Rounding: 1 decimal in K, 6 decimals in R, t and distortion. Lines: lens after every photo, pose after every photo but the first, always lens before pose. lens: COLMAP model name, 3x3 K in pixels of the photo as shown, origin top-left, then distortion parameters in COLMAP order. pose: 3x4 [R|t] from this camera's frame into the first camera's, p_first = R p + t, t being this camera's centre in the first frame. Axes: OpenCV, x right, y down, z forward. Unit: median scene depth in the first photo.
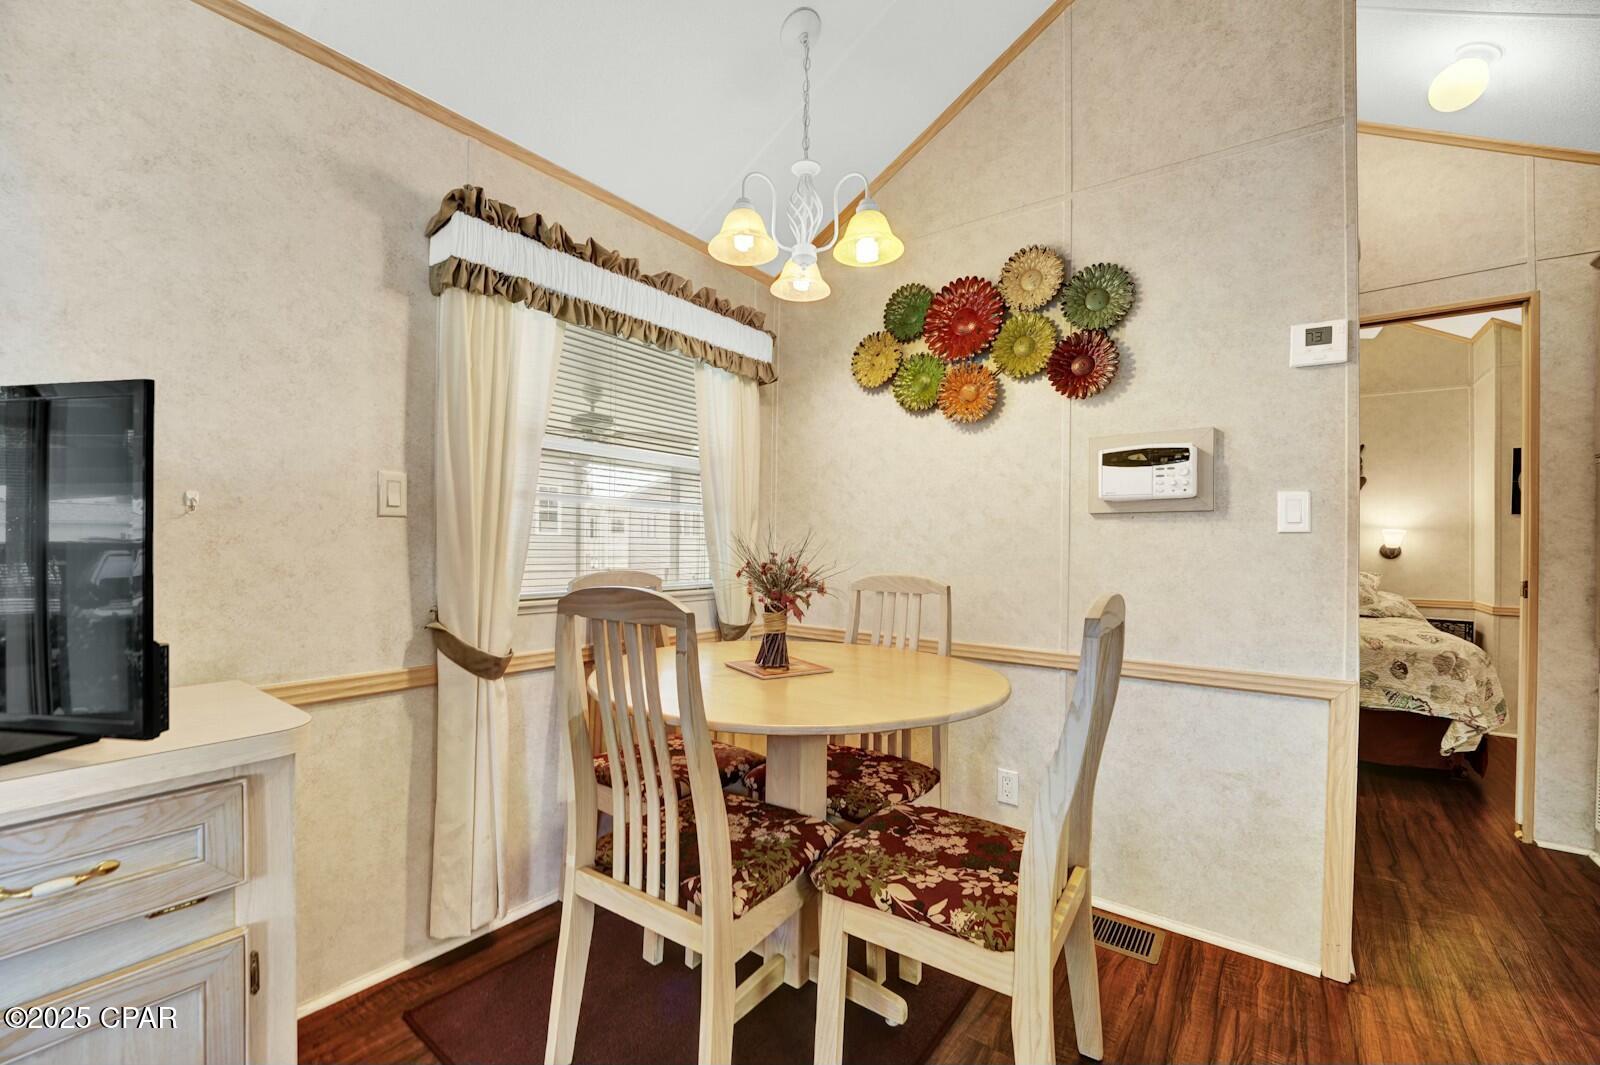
lens RADIAL K [[651.7, 0, 786.2], [0, 651.7, 542.4], [0, 0, 1]] dist [-0.036408, 0.006745]
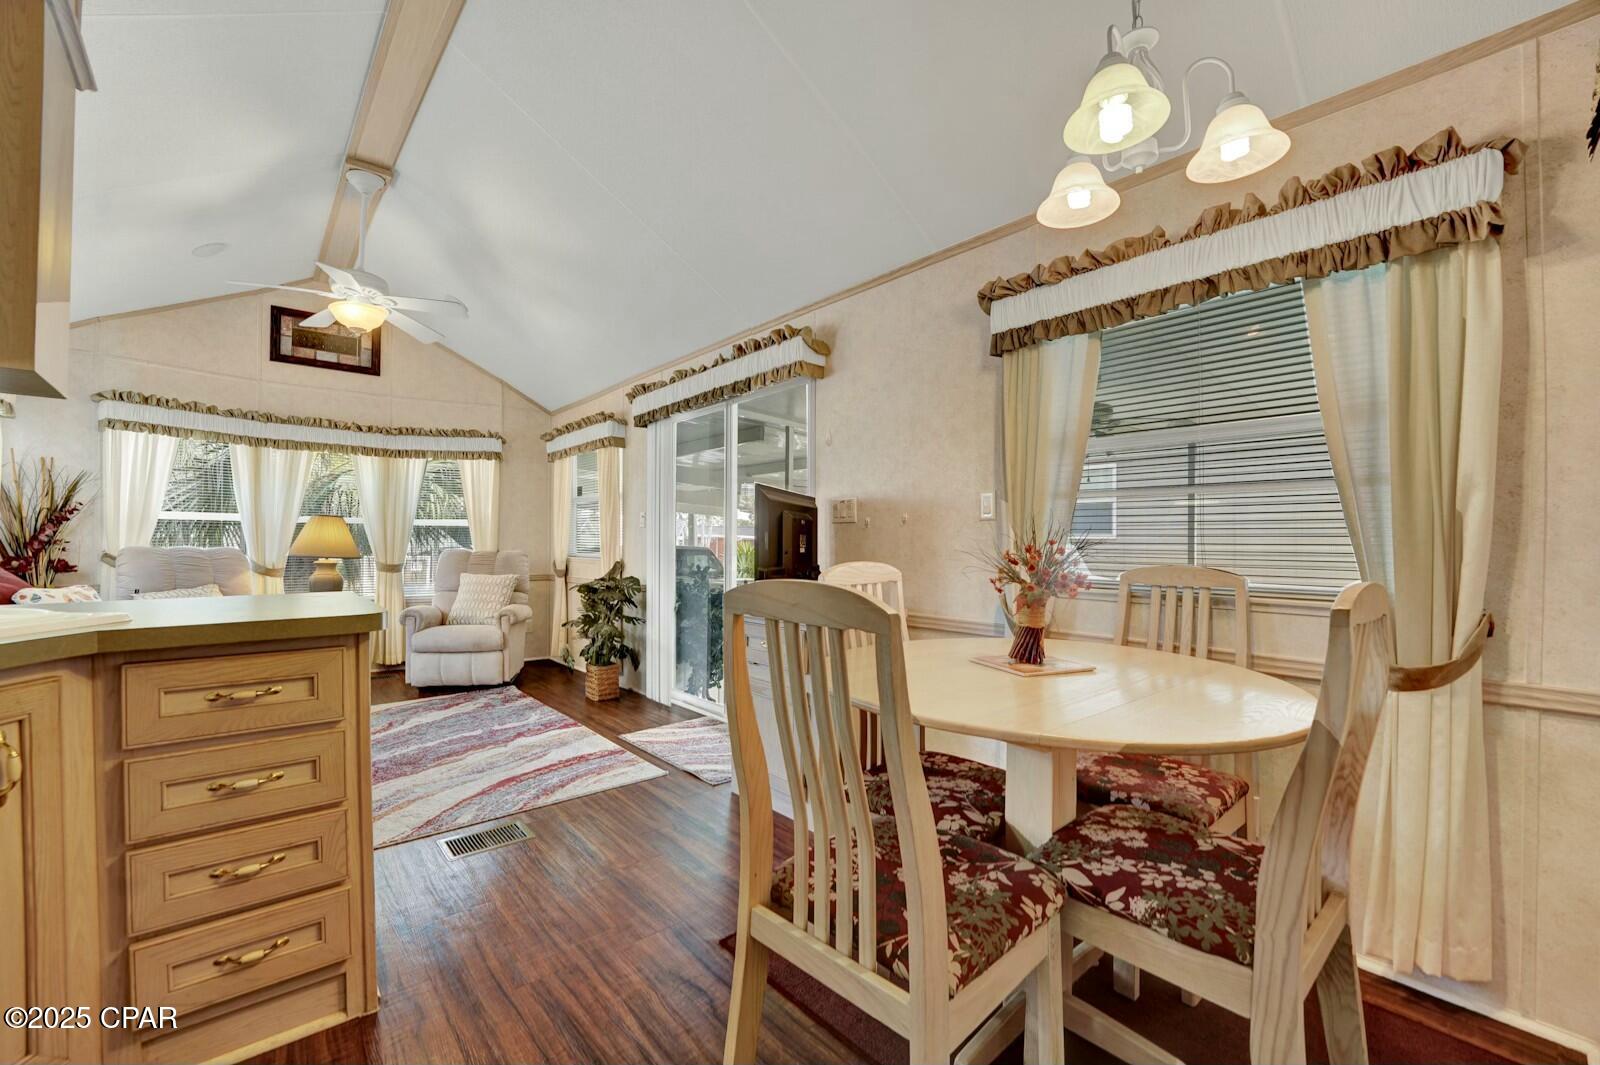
lens RADIAL K [[649.3, 0, 787.2], [0, 649.3, 539.9], [0, 0, 1]] dist [-0.031827, 0.004197]
pose [[-0.202766, -0.013786, -0.979130, 0.856688], [-0.002244, 0.999905, -0.013614, 0.024212], [0.979225, -0.000564, -0.202778, 0.752208]]
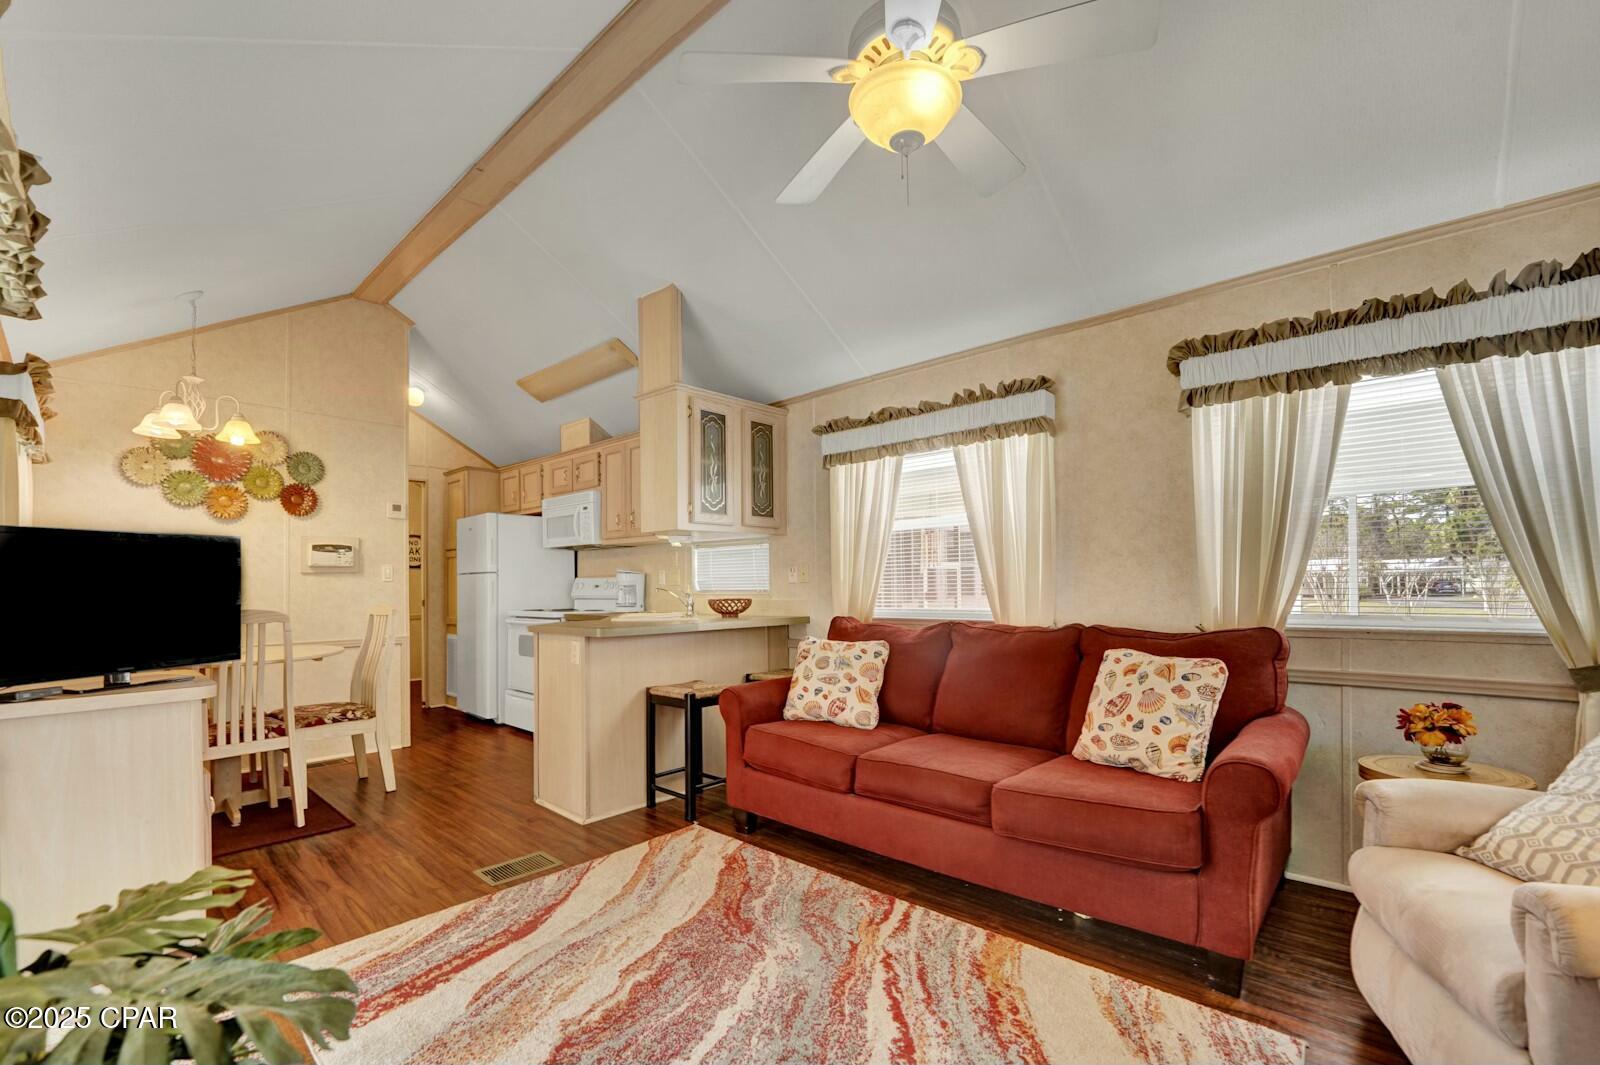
lens RADIAL K [[680.0, 0, 773.5], [0, 680.0, 573.0], [0, 0, 1]] dist [-0.024481, 0.000070]
pose [[0.100594, 0.002825, 0.994924, -1.645714], [0.007831, 0.999963, -0.003631, -0.027058], [-0.994897, 0.008156, 0.100569, -0.772149]]
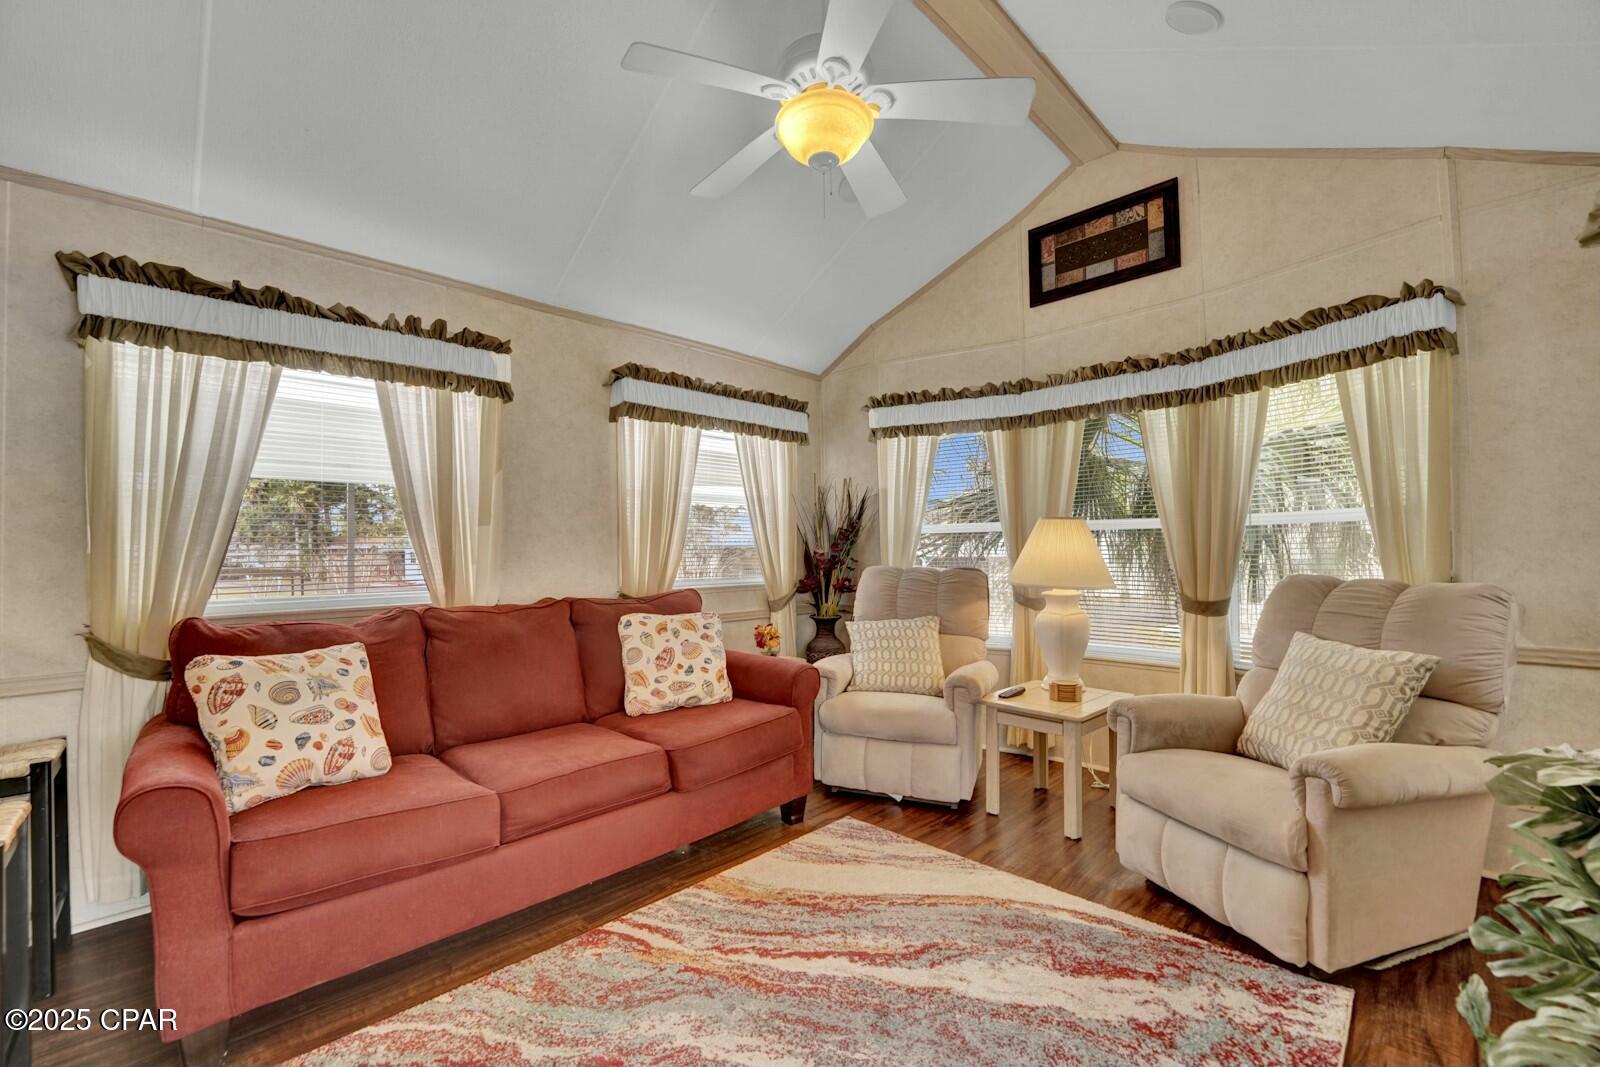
lens RADIAL K [[649.3, 0, 787.2], [0, 649.3, 540.9], [0, 0, 1]] dist [-0.031827, 0.004197]
pose [[-0.990933, 0.003167, 0.134323, -0.791781], [0.000072, 0.999735, -0.023041, -0.009063], [-0.134360, -0.022822, -0.990670, 0.112736]]
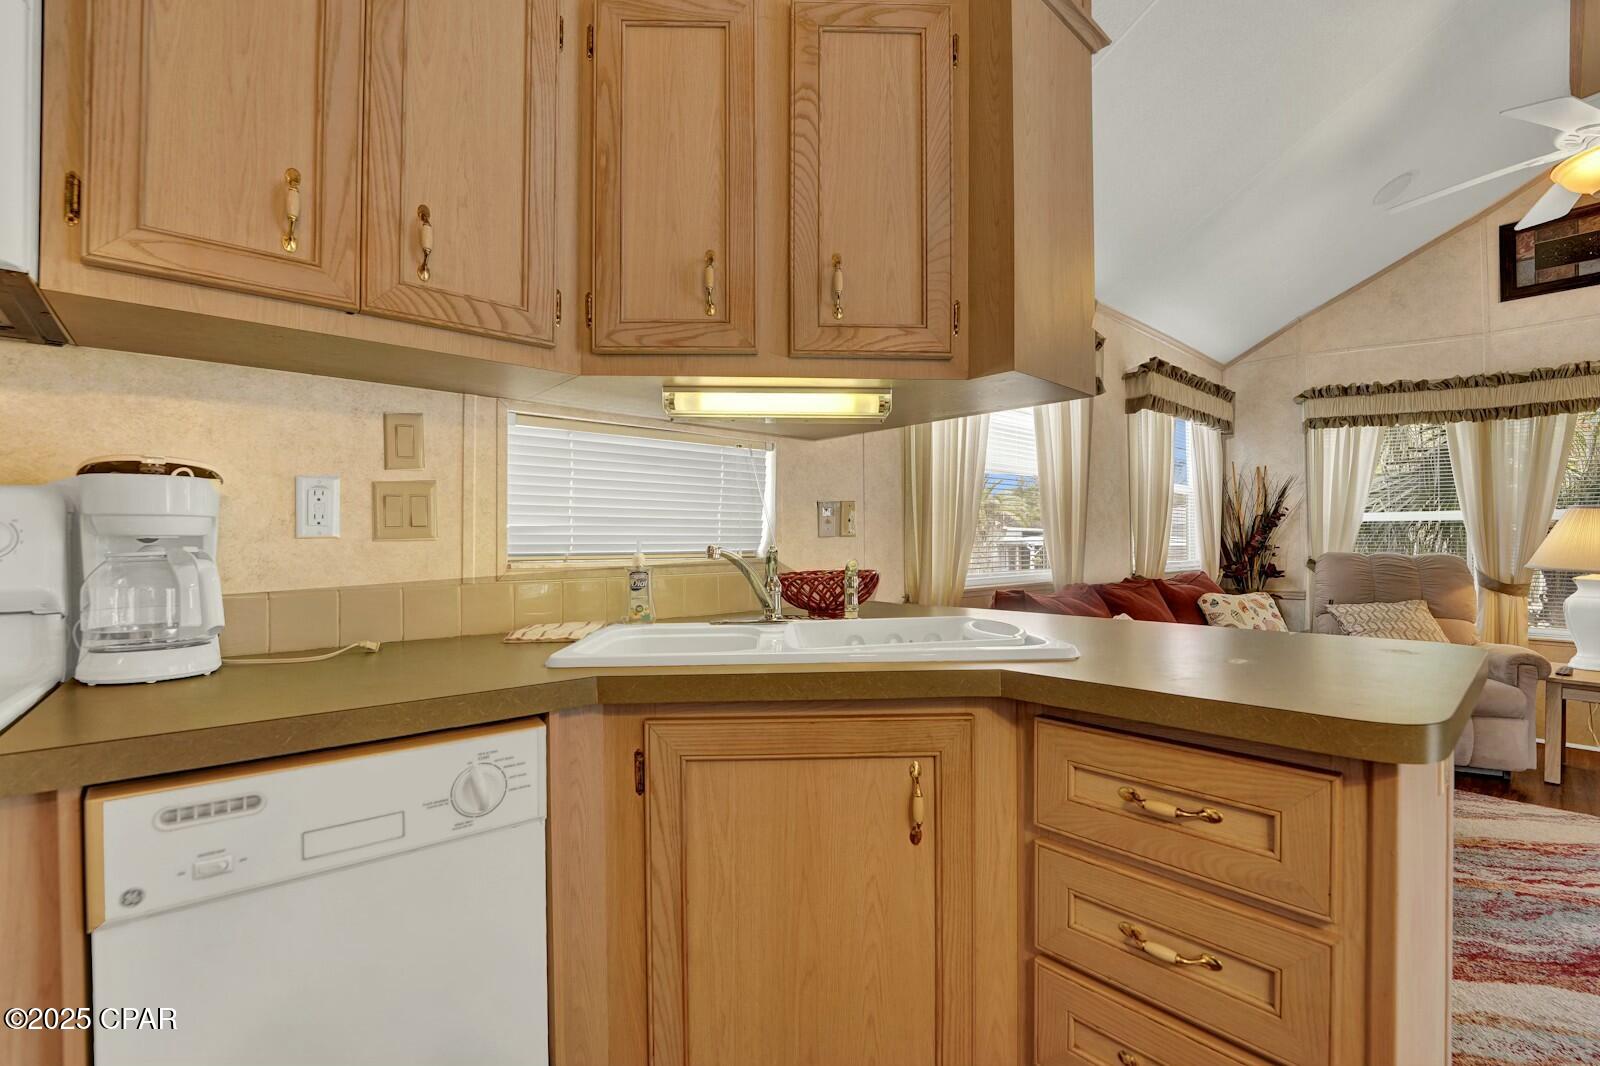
lens RADIAL K [[681.0, 0, 793.3], [0, 681.0, 540.9], [0, 0, 1]] dist [-0.031860, 0.005226]
pose [[-0.980431, -0.008172, 0.196693, 0.451499], [-0.009077, 0.999952, -0.003697, 0.009521], [-0.196653, -0.005410, -0.980458, 0.523922]]
